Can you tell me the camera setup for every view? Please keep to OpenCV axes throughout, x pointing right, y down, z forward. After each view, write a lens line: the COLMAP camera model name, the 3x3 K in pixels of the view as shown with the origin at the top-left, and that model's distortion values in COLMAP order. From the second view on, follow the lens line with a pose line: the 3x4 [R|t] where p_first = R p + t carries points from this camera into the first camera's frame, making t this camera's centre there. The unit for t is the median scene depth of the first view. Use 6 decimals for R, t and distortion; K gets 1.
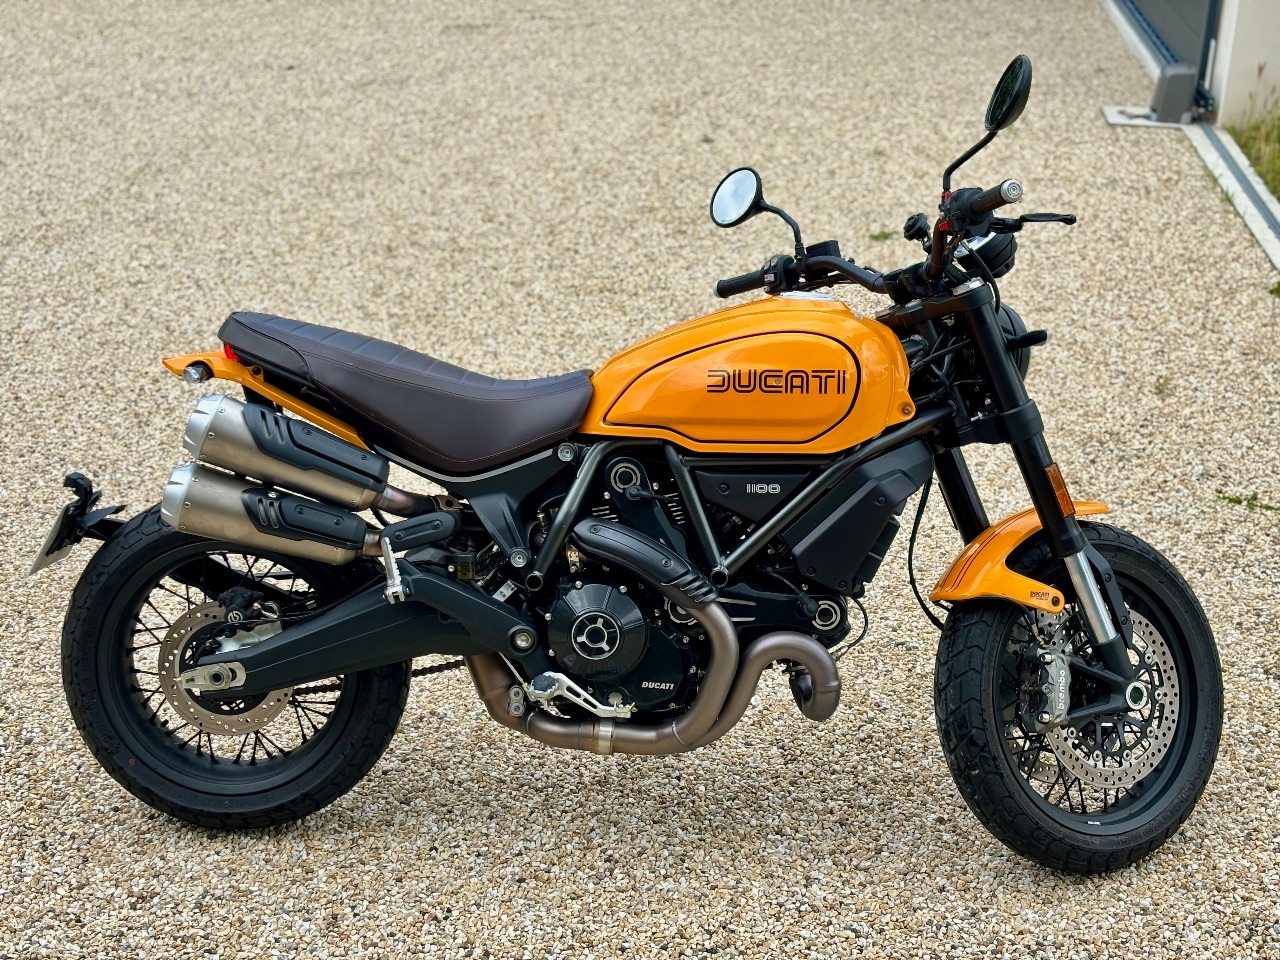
lens RADIAL K [[1917.9, 0, 640.9], [0, 1917.9, 477.6], [0, 0, 1]] dist [0.074301, 0.000000]
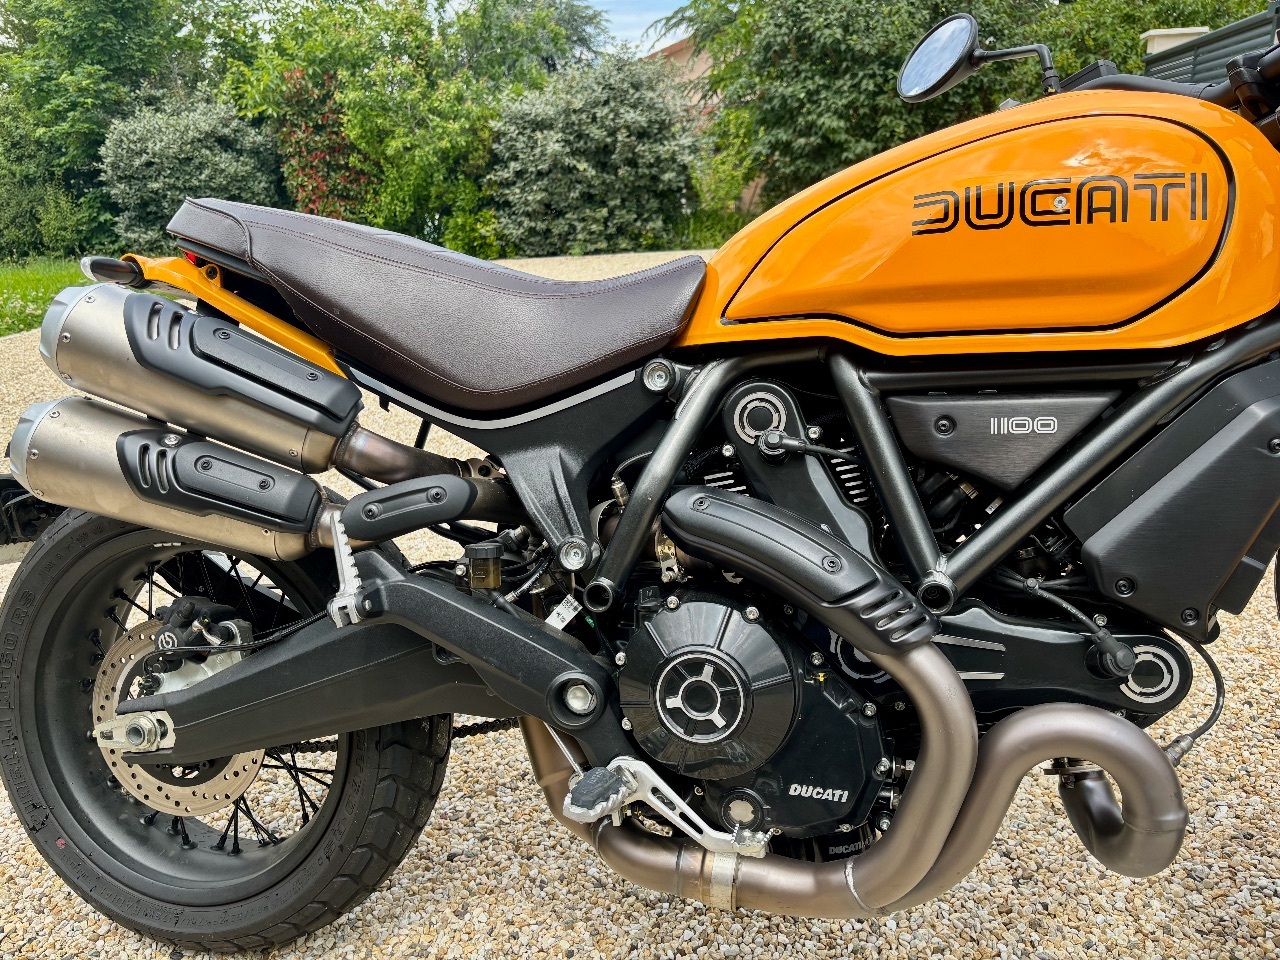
lens RADIAL K [[961.4, 0, 628.2], [0, 961.4, 483.3], [0, 0, 1]] dist [0.026346, -0.019927]
pose [[0.979401, -0.001364, -0.201919, 0.011457], [-0.016821, 0.995950, -0.088316, 0.045606], [0.201222, 0.089893, 0.975412, 0.713008]]
